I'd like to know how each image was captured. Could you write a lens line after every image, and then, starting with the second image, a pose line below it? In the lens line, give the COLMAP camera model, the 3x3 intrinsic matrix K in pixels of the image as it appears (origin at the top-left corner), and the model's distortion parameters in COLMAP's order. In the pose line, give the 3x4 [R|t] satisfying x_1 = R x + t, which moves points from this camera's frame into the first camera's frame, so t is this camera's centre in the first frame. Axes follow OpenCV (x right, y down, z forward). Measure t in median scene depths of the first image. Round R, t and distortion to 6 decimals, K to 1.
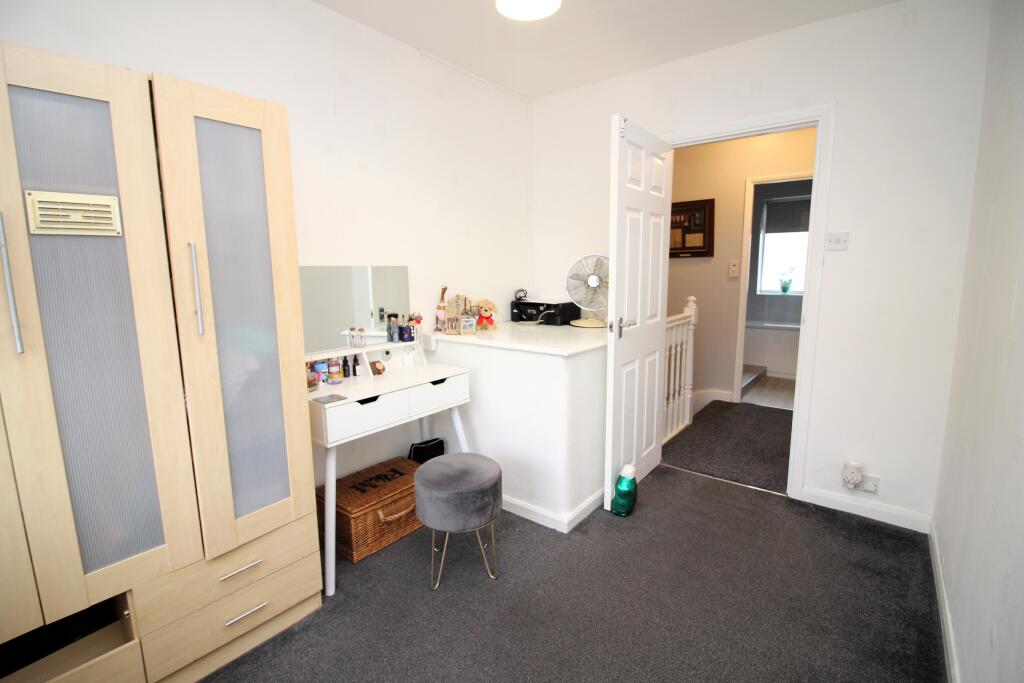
lens RADIAL K [[480.8, 0, 512.0], [0, 480.8, 341.5], [0, 0, 1]] dist [-0.000140, -0.000176]
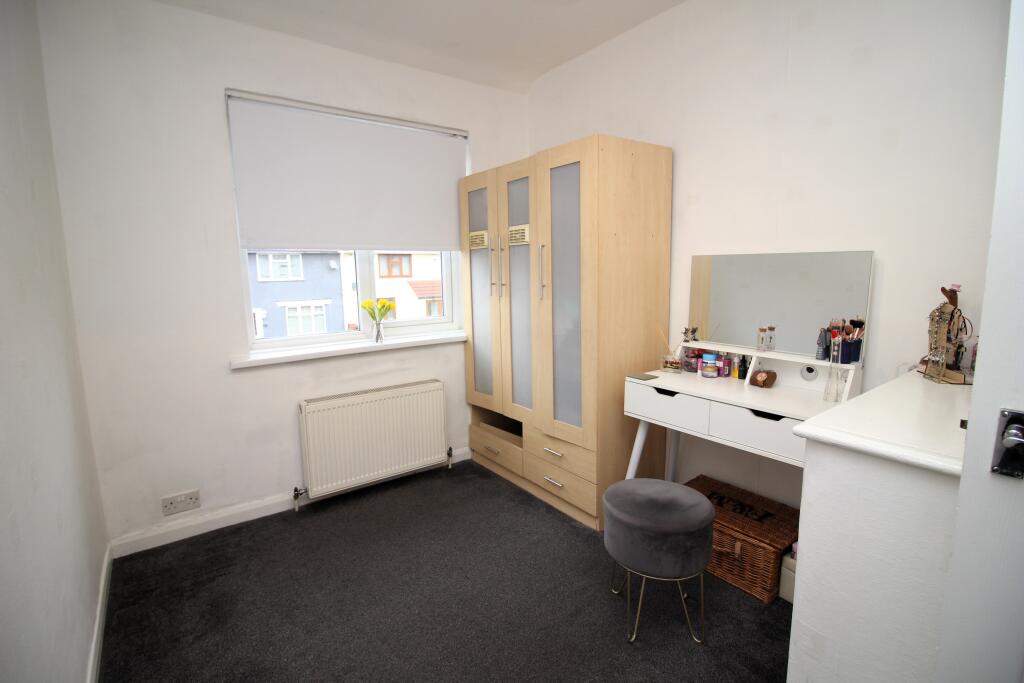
lens RADIAL K [[480.8, 0, 512.0], [0, 480.8, 341.5], [0, 0, 1]] dist [-0.000140, -0.000176]
pose [[-0.270347, 0.162186, -0.949004, 0.847039], [-0.128512, 0.970808, 0.202523, -0.166014], [0.954147, 0.176710, -0.241612, 1.113737]]
